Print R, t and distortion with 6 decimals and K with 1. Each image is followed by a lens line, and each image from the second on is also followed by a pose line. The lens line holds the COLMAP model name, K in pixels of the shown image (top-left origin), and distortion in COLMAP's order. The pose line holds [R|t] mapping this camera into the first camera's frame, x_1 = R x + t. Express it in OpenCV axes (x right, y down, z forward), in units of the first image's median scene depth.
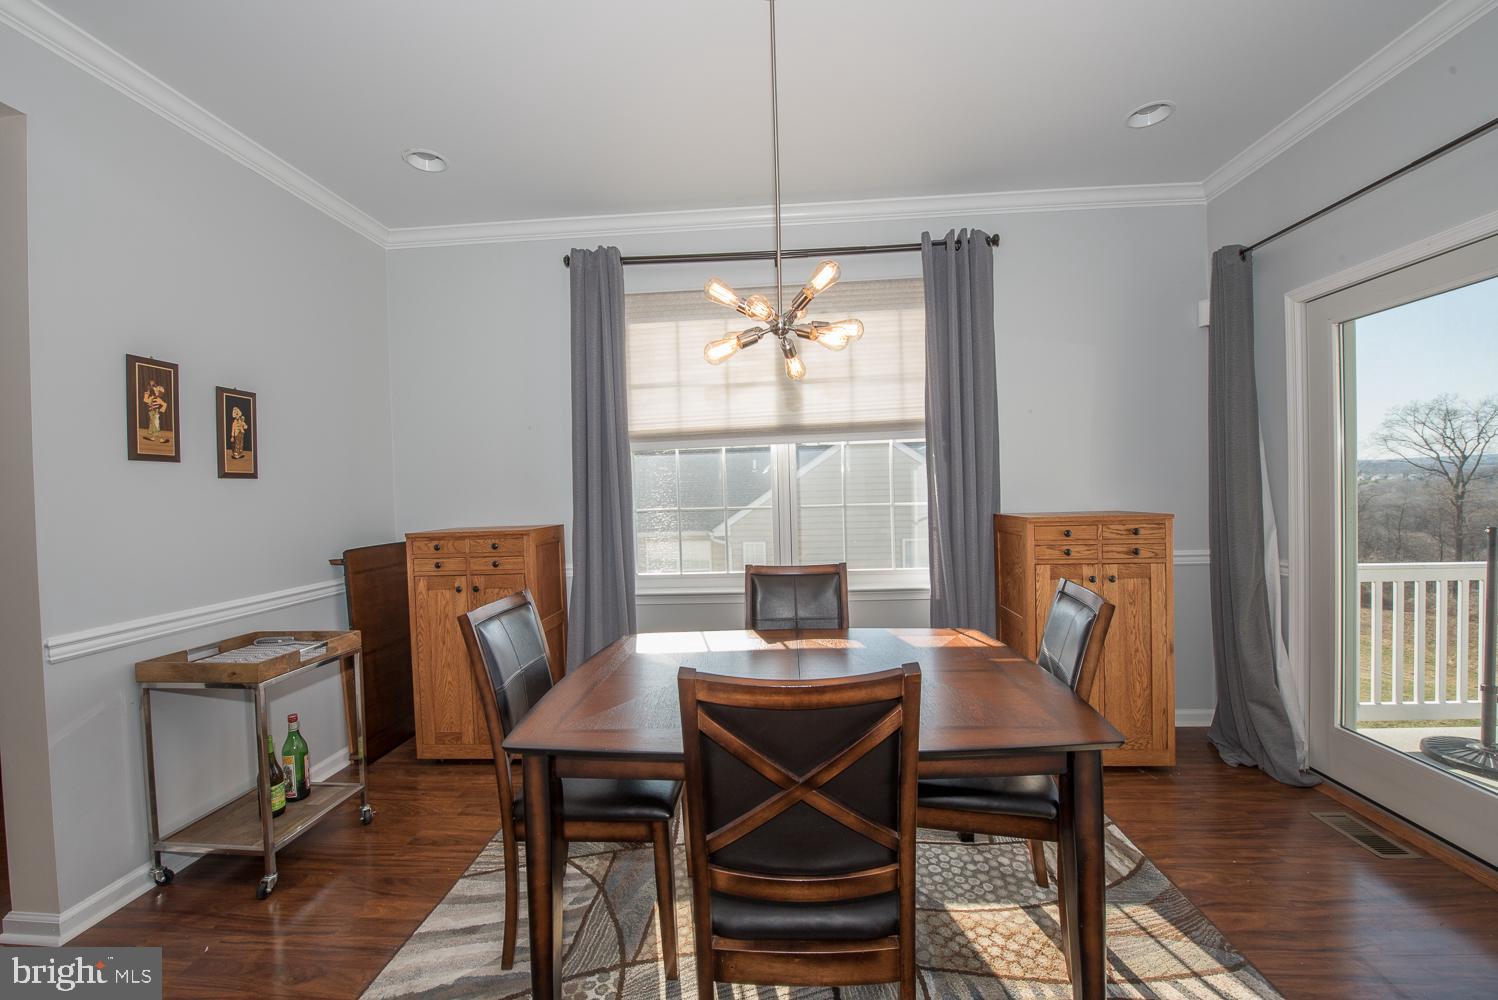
lens RADIAL K [[604.0, 0, 747.6], [0, 604.0, 504.7], [0, 0, 1]] dist [-0.022100, -0.000257]
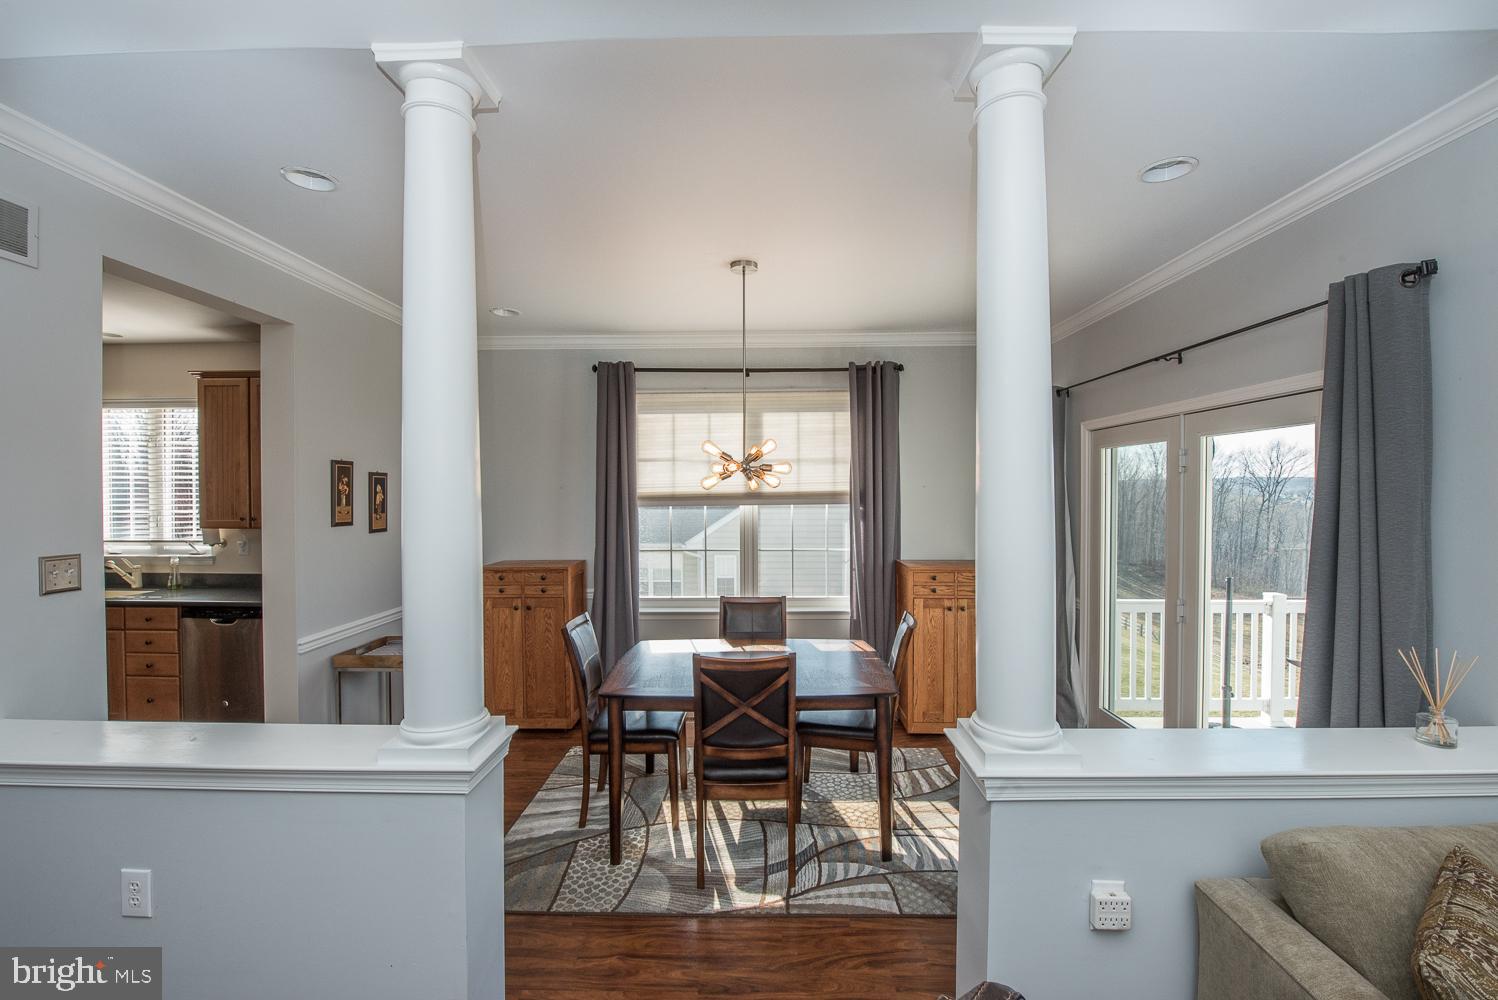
lens RADIAL K [[631.8, 0, 751.1], [0, 631.8, 504.0], [0, 0, 1]] dist [-0.010292, -0.000416]
pose [[0.998469, 0.023777, 0.049938, -0.010750], [-0.023352, 0.999686, -0.009072, -0.122627], [-0.050138, 0.007892, 0.998711, -0.610782]]
